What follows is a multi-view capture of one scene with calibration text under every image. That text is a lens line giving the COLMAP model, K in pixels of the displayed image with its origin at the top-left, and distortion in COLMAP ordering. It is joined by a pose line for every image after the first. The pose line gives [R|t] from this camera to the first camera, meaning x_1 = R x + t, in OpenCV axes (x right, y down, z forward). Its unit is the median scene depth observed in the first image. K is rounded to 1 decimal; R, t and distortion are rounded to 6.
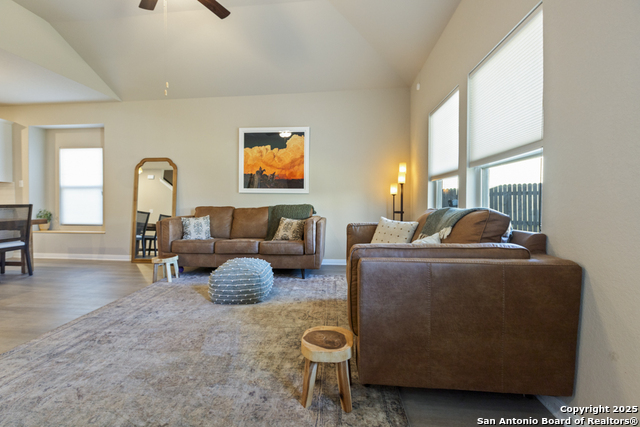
lens RADIAL K [[286.2, 0, 316.7], [0, 286.2, 200.6], [0, 0, 1]] dist [-0.001574, -0.000800]
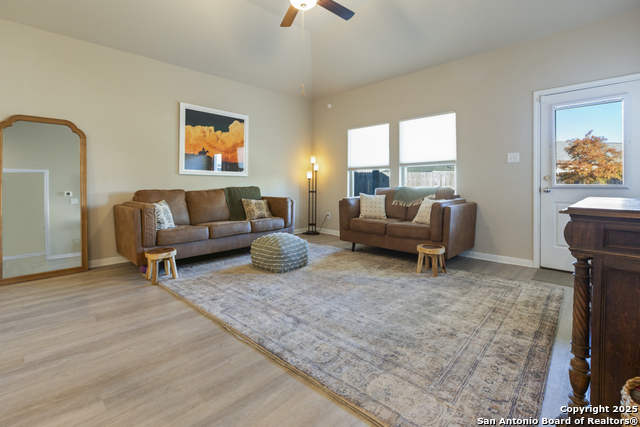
lens RADIAL K [[286.2, 0, 315.0], [0, 286.2, 185.1], [0, 0, 1]] dist [-0.001574, -0.000800]
pose [[0.632428, -0.002520, 0.774615, -0.705765], [0.002178, 0.999997, 0.001475, 0.006471], [-0.774616, 0.000755, 0.632432, 0.107166]]
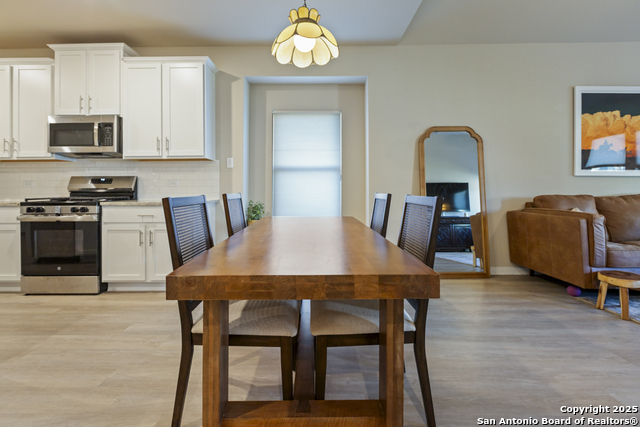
lens RADIAL K [[286.2, 0, 319.4], [0, 286.2, 189.1], [0, 0, 1]] dist [-0.001574, -0.000800]
pose [[0.995638, -0.002938, 0.093253, -0.991525], [0.003527, 0.999975, -0.006146, 0.008217], [-0.093233, 0.006448, 0.995623, 0.349500]]
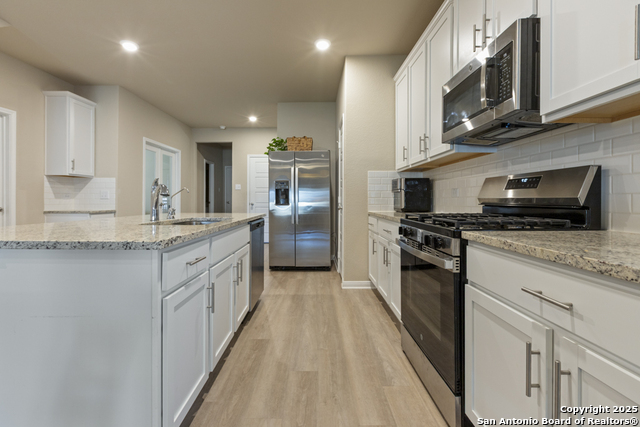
lens RADIAL K [[286.2, 0, 303.7], [0, 286.2, 200.2], [0, 0, 1]] dist [-0.001574, -0.000800]
pose [[0.065544, 0.001763, -0.997848, -1.140622], [-0.005744, 0.999983, 0.001390, 0.002738], [0.997833, 0.005641, 0.065553, 0.823803]]
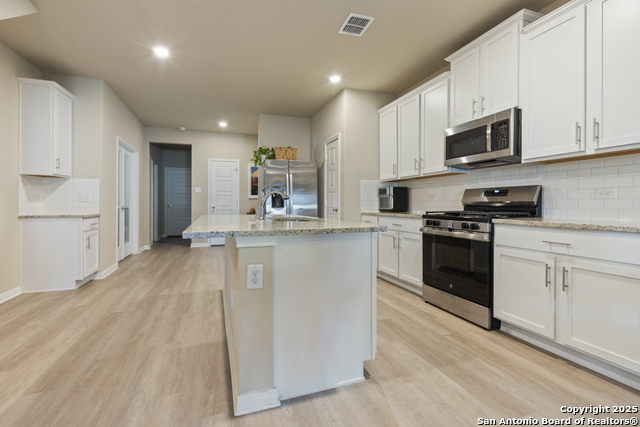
lens RADIAL K [[286.2, 0, 304.6], [0, 286.2, 205.4], [0, 0, 1]] dist [-0.001574, -0.000800]
pose [[0.398695, 0.007672, -0.917051, -1.072880], [-0.004612, 0.999969, 0.006361, 0.005686], [0.917072, 0.001693, 0.398718, 0.499770]]
